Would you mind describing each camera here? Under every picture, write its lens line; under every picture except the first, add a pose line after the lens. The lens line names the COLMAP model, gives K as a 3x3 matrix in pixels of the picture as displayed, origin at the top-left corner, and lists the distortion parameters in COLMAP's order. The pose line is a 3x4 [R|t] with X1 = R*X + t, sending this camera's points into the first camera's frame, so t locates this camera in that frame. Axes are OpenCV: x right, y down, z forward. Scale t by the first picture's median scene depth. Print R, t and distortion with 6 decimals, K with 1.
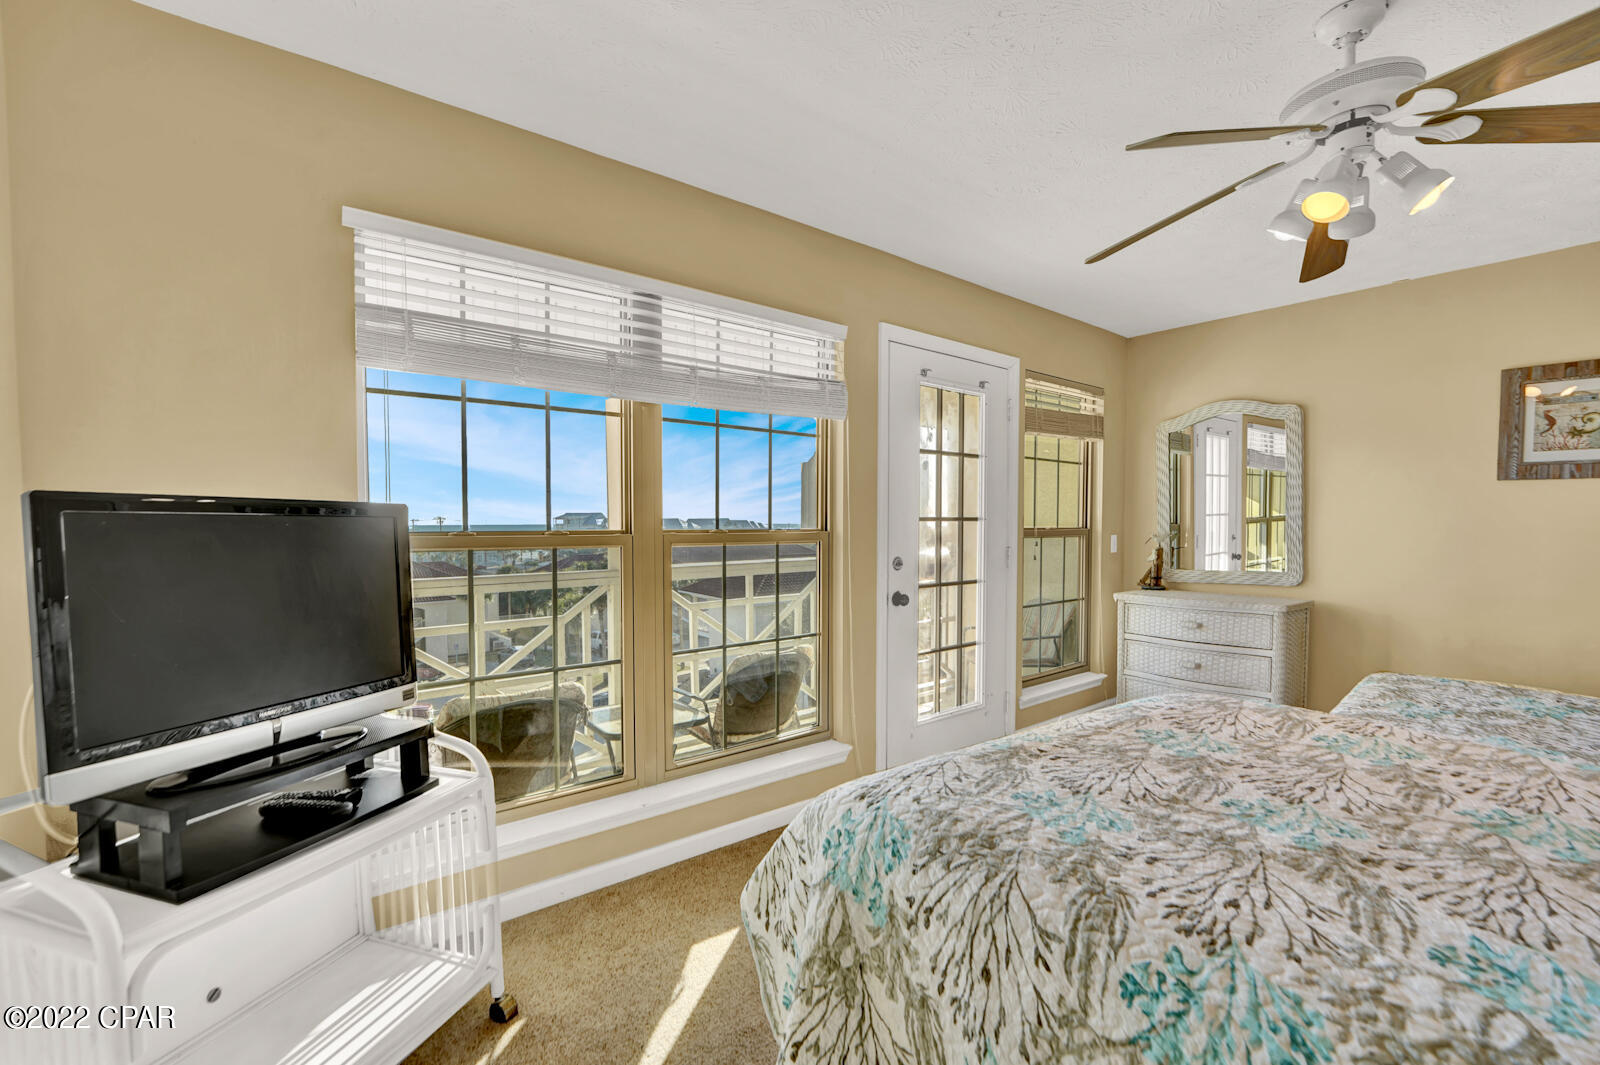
lens RADIAL K [[674.6, 0, 784.6], [0, 674.6, 547.5], [0, 0, 1]] dist [-0.029804, 0.004539]
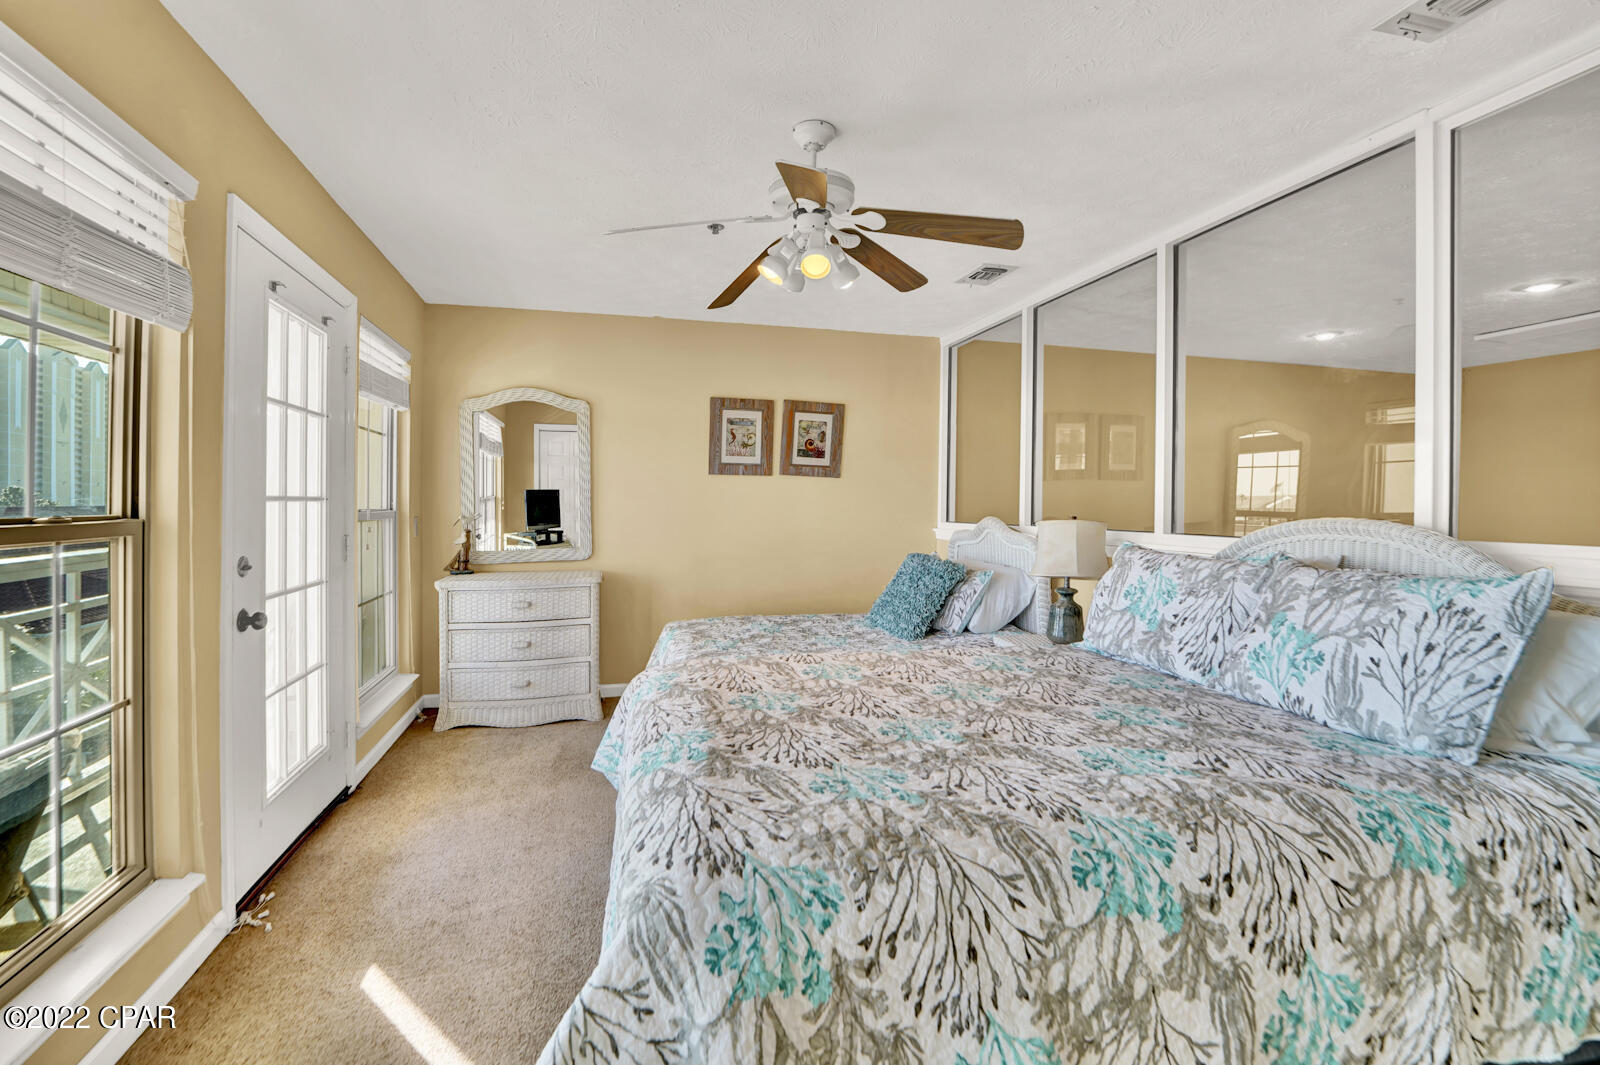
lens RADIAL K [[700.1, 0, 781.2], [0, 700.1, 507.6], [0, 0, 1]] dist [-0.029704, 0.004810]
pose [[0.396987, -0.002773, 0.917820, -0.480344], [0.029098, 0.999531, -0.009567, -0.022655], [-0.917363, 0.030505, 0.396881, 0.511953]]
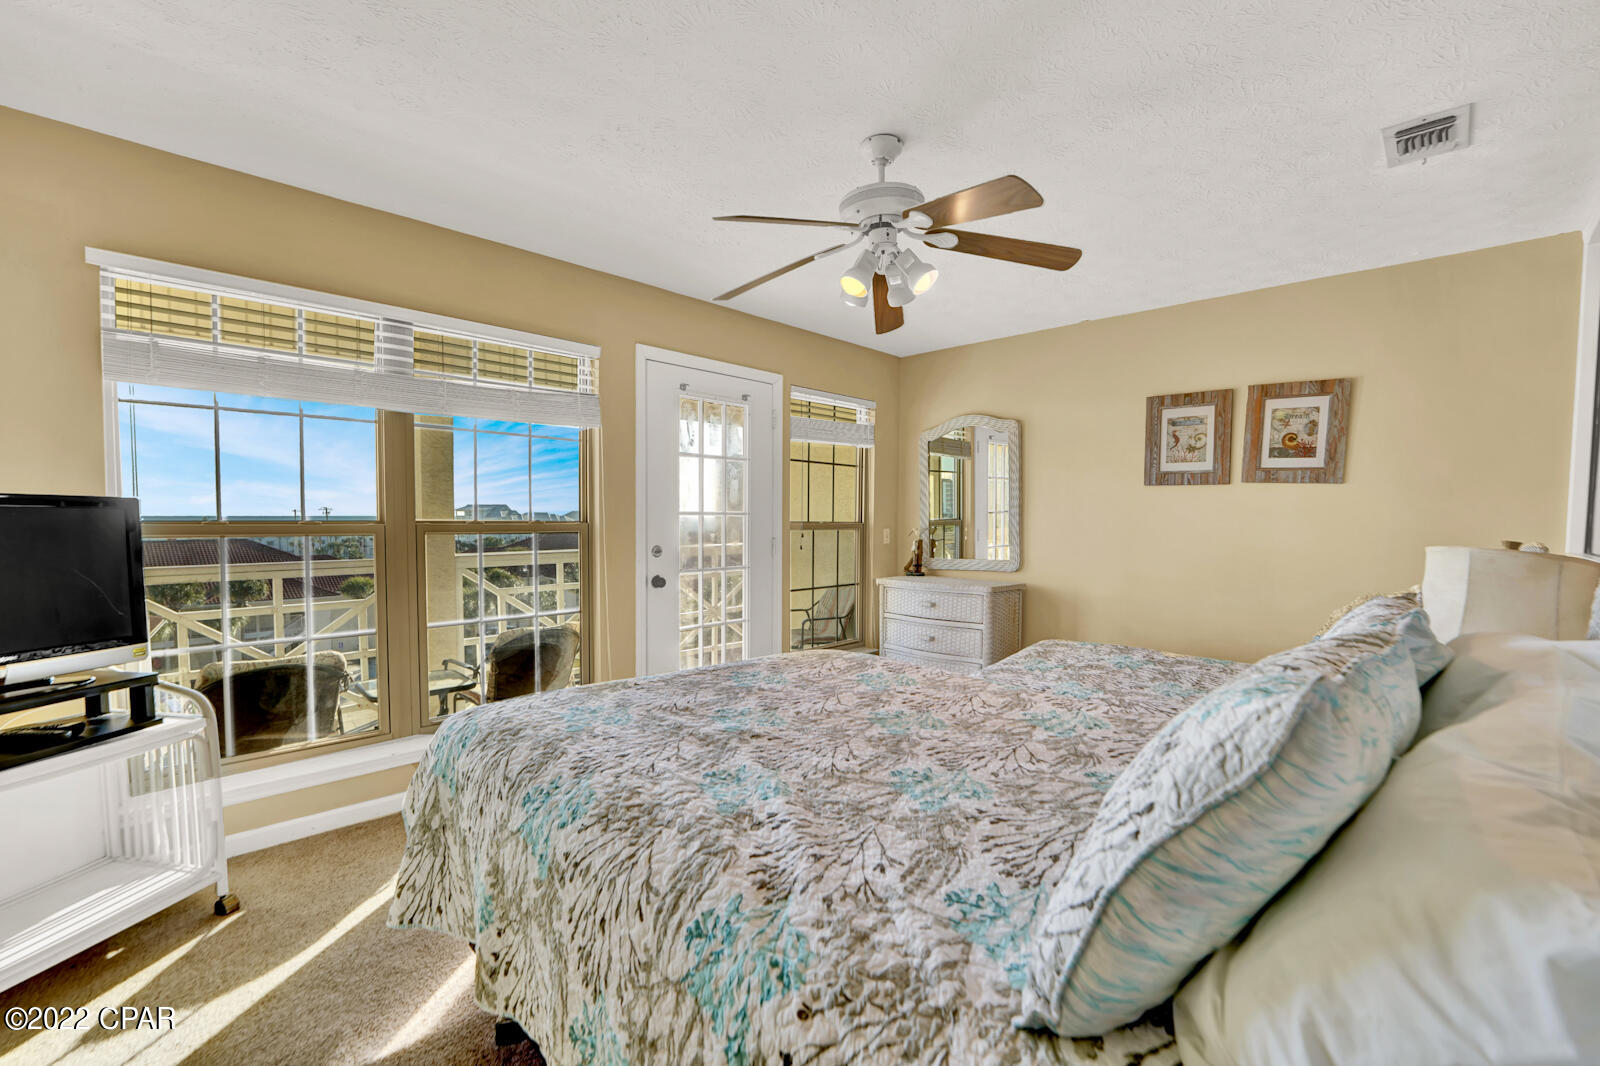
lens RADIAL K [[674.6, 0, 784.6], [0, 674.6, 548.0], [0, 0, 1]] dist [-0.029804, 0.004539]
pose [[0.992451, 0.001881, 0.122625, 0.497676], [-0.003027, 0.999954, 0.009155, 0.014407], [-0.122602, -0.009457, 0.992411, -0.370453]]
